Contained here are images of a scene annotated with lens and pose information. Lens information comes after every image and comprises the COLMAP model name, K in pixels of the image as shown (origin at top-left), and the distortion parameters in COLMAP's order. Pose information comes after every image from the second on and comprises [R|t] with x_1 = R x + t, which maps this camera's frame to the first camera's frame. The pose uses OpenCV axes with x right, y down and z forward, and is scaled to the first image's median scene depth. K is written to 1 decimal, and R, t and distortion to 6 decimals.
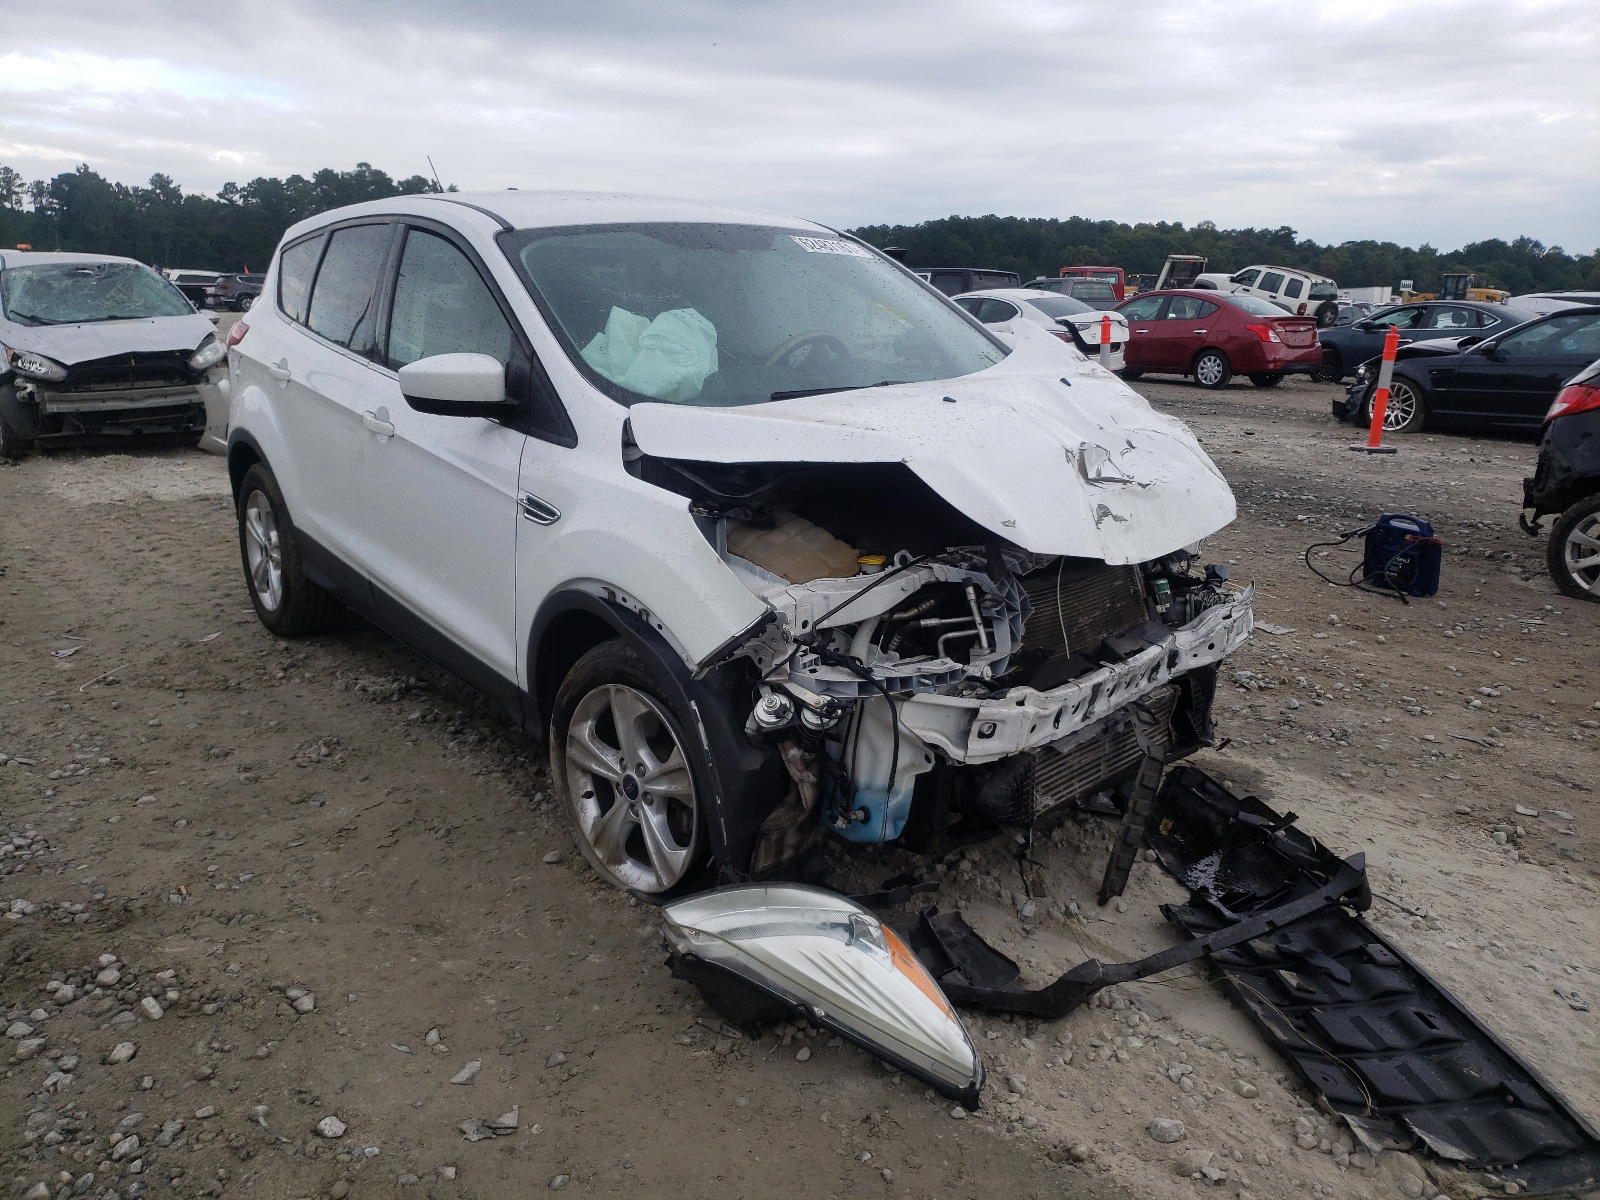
lens RADIAL K [[1241.6, 0, 800.0], [0, 1241.6, 600.0], [0, 0, 1]] dist [0.095768, -0.158997]
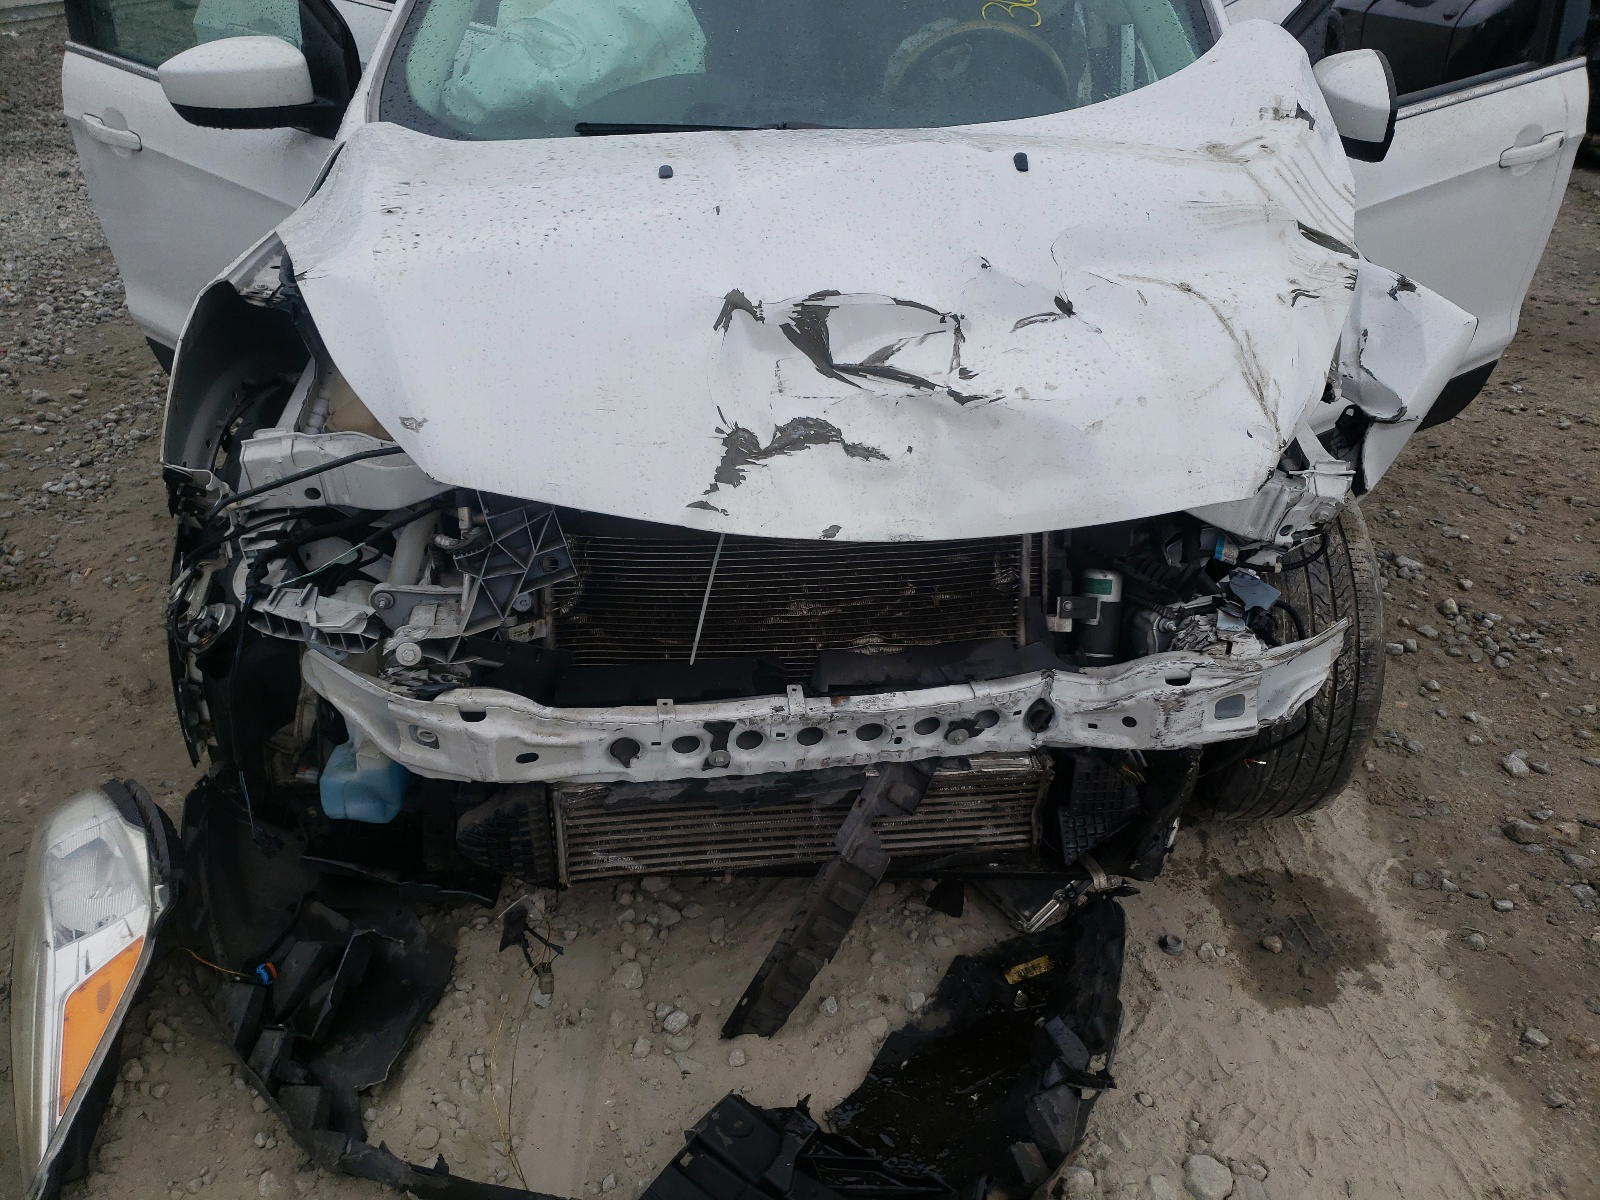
lens RADIAL K [[1195.1, 0, 799.1], [0, 1195.1, 608.9], [0, 0, 1]] dist [0.117072, -0.140095]
pose [[0.756370, 0.321814, -0.569508, 0.563448], [-0.166580, 0.936672, 0.308052, -0.159398], [0.632578, -0.138133, 0.762079, 0.601564]]
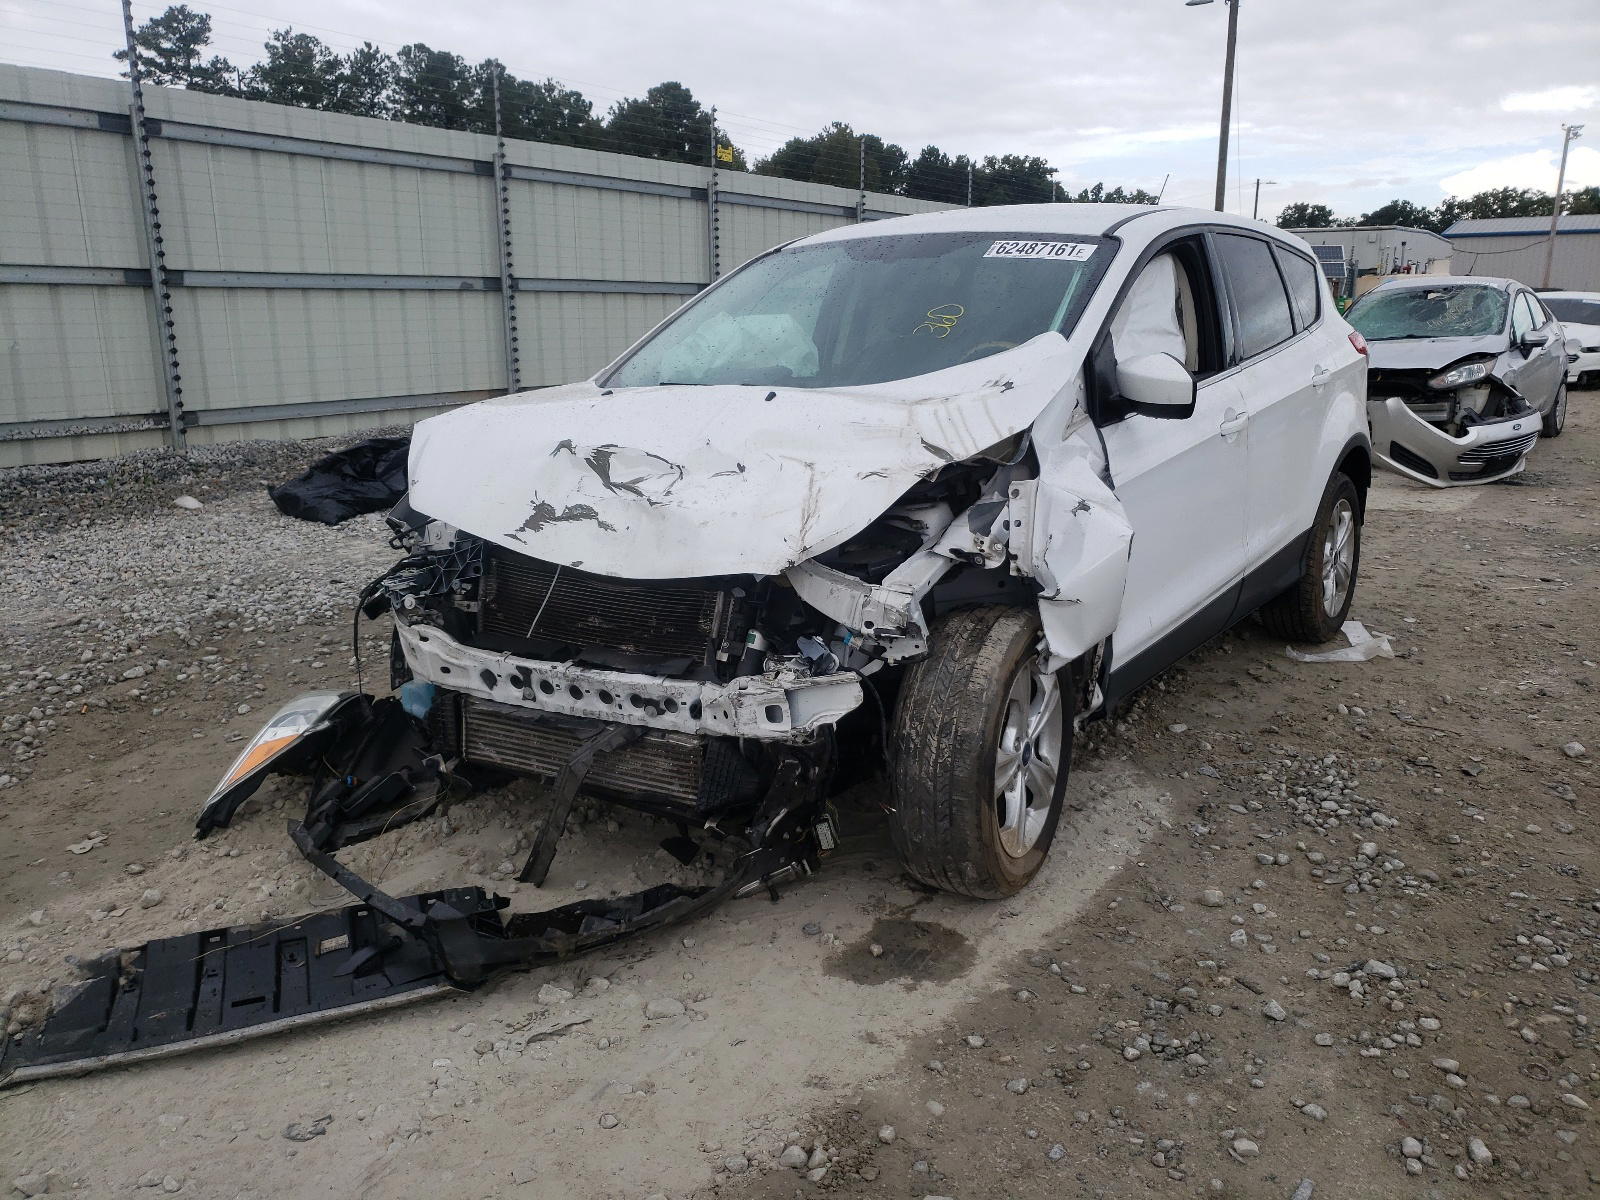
lens RADIAL K [[1241.6, 0, 800.0], [0, 1241.6, 600.0], [0, 0, 1]] dist [0.095768, -0.158997]
pose [[0.267854, 0.218827, -0.938280, 1.258852], [-0.238040, 0.958705, 0.155636, -0.202962], [0.933590, 0.181660, 0.308883, 0.876897]]
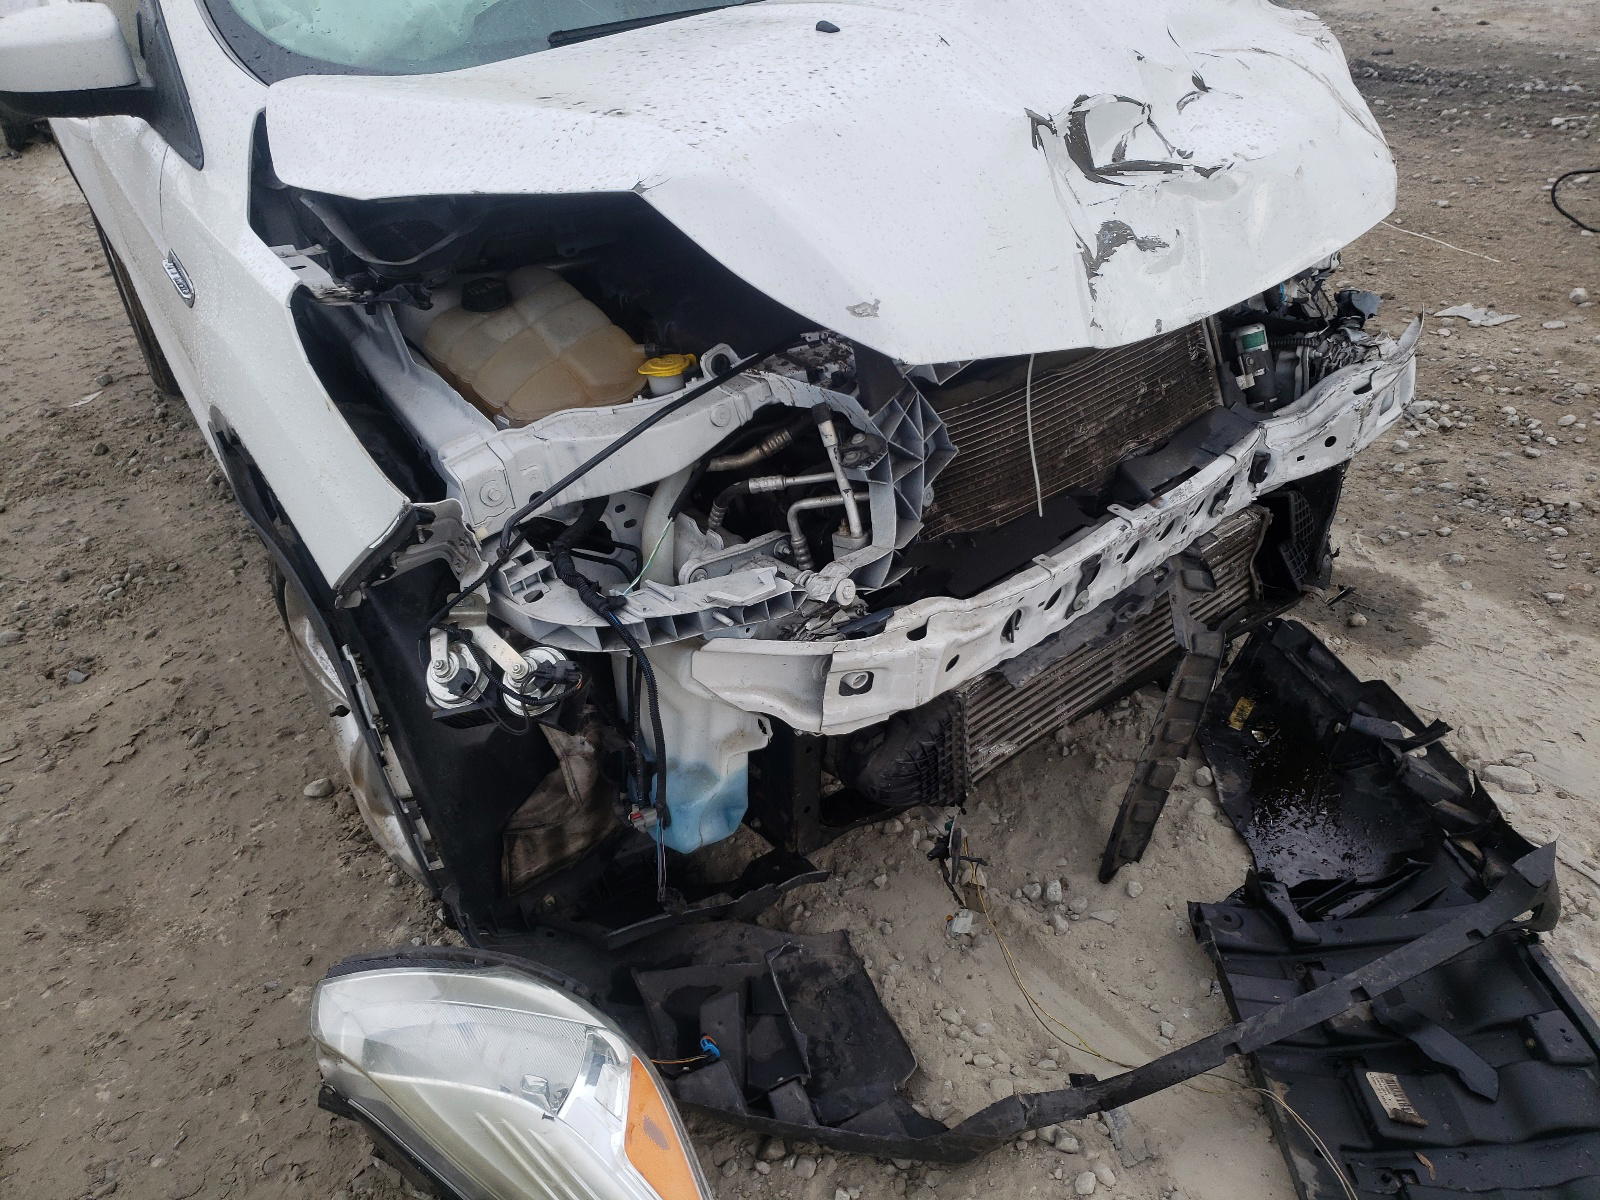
lens RADIAL K [[1251.1, 0, 798.2], [0, 1251.1, 634.0], [0, 0, 1]] dist [0.028536, -0.009239]
pose [[0.988644, -0.013791, -0.149640, 0.189536], [0.059156, 0.951097, 0.303175, -0.080836], [0.138141, -0.308585, 0.941112, 0.427716]]
